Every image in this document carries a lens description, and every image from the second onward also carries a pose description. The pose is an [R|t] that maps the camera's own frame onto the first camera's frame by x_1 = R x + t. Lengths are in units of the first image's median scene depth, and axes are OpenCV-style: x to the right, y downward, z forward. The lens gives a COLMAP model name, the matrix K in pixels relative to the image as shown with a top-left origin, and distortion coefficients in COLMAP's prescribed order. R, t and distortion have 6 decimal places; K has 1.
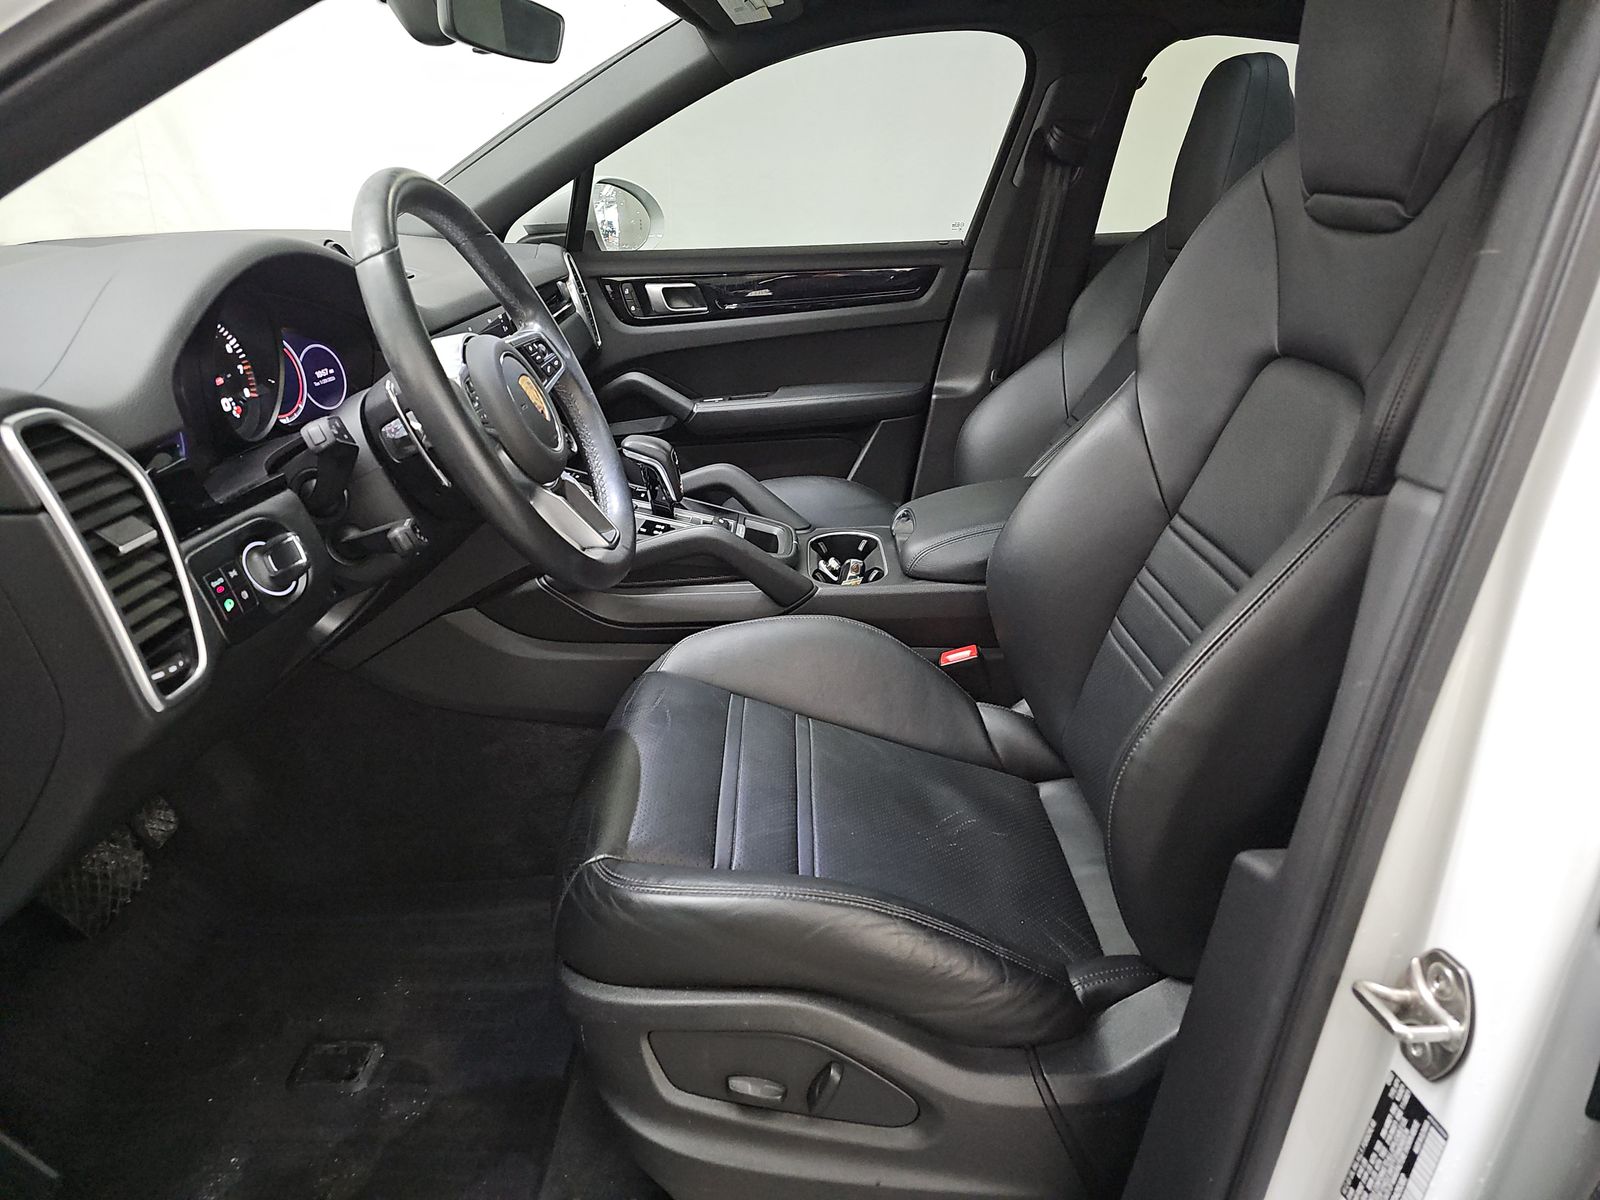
lens RADIAL K [[1055.2, 0, 770.4], [0, 1055.2, 586.3], [0, 0, 1]] dist [-0.001155, -0.002886]
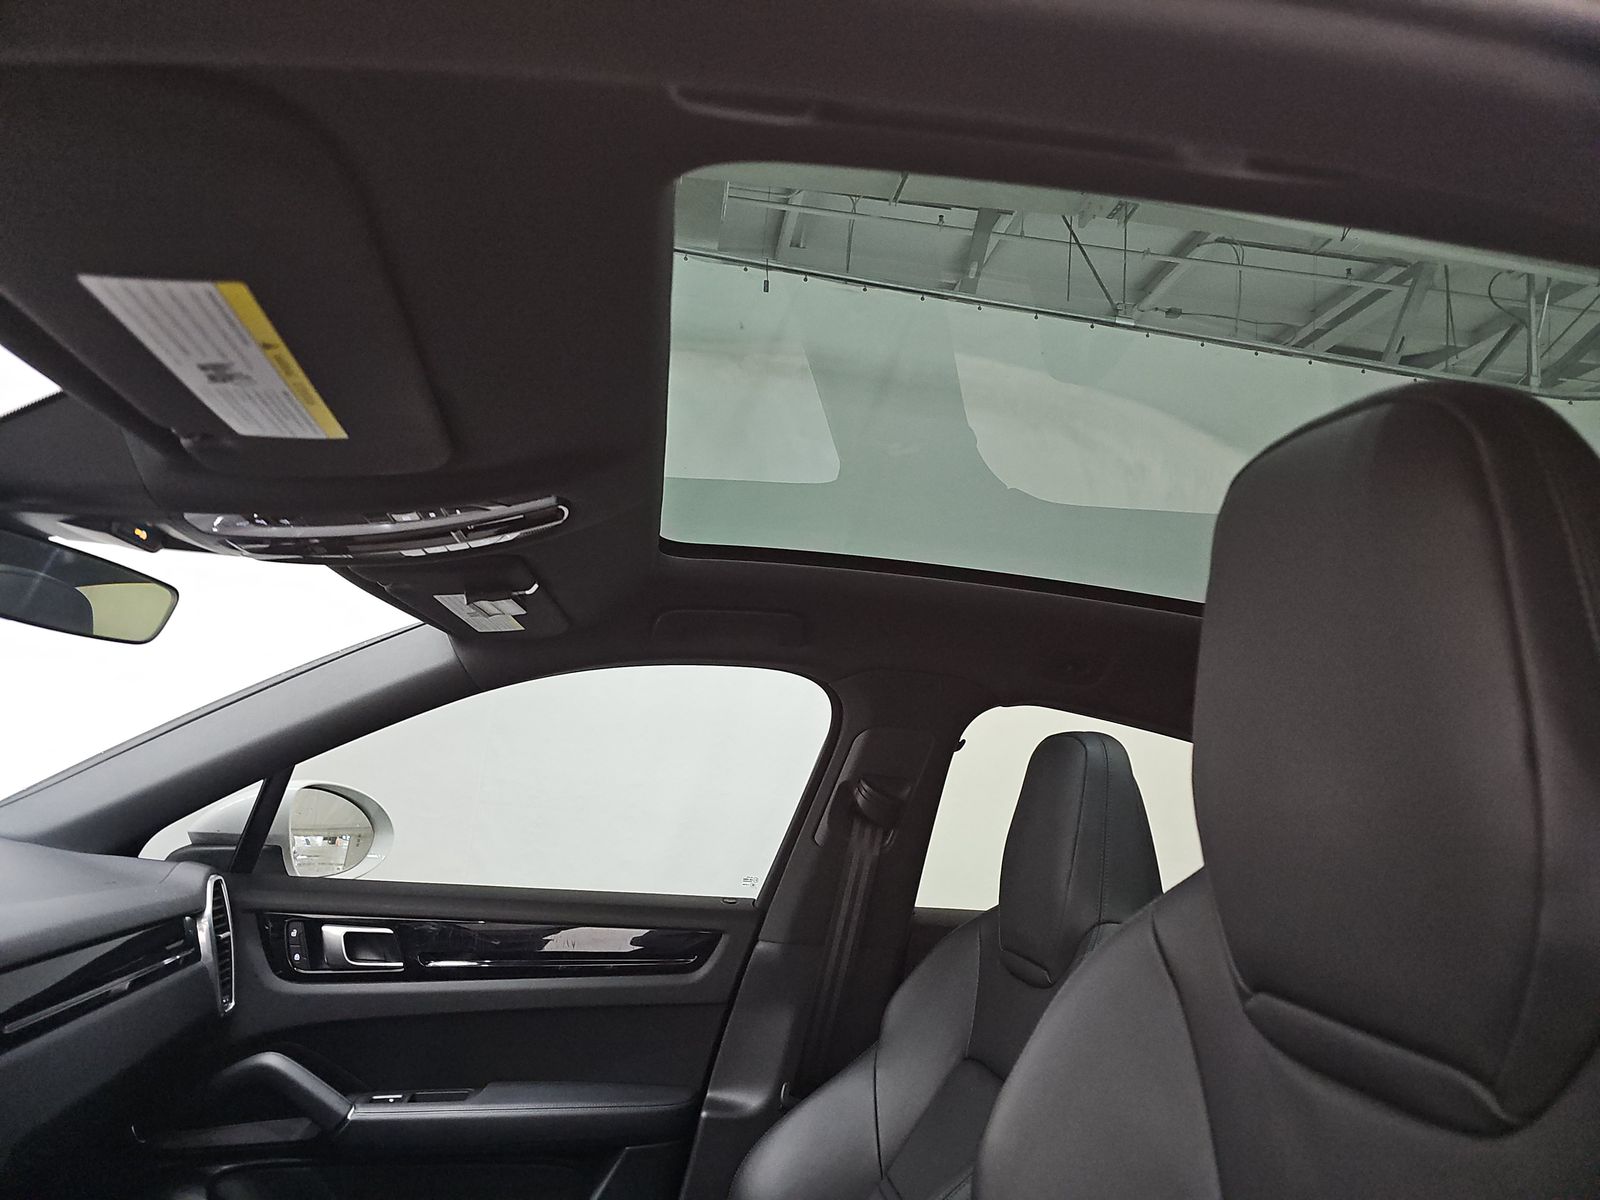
lens RADIAL K [[1055.2, 0, 770.4], [0, 1055.2, 586.3], [0, 0, 1]] dist [-0.001155, -0.002886]
pose [[0.984190, 0.124999, 0.125479, 0.066690], [-0.042564, 0.854621, -0.517505, -0.121529], [-0.171924, 0.503983, 0.846430, 0.206895]]
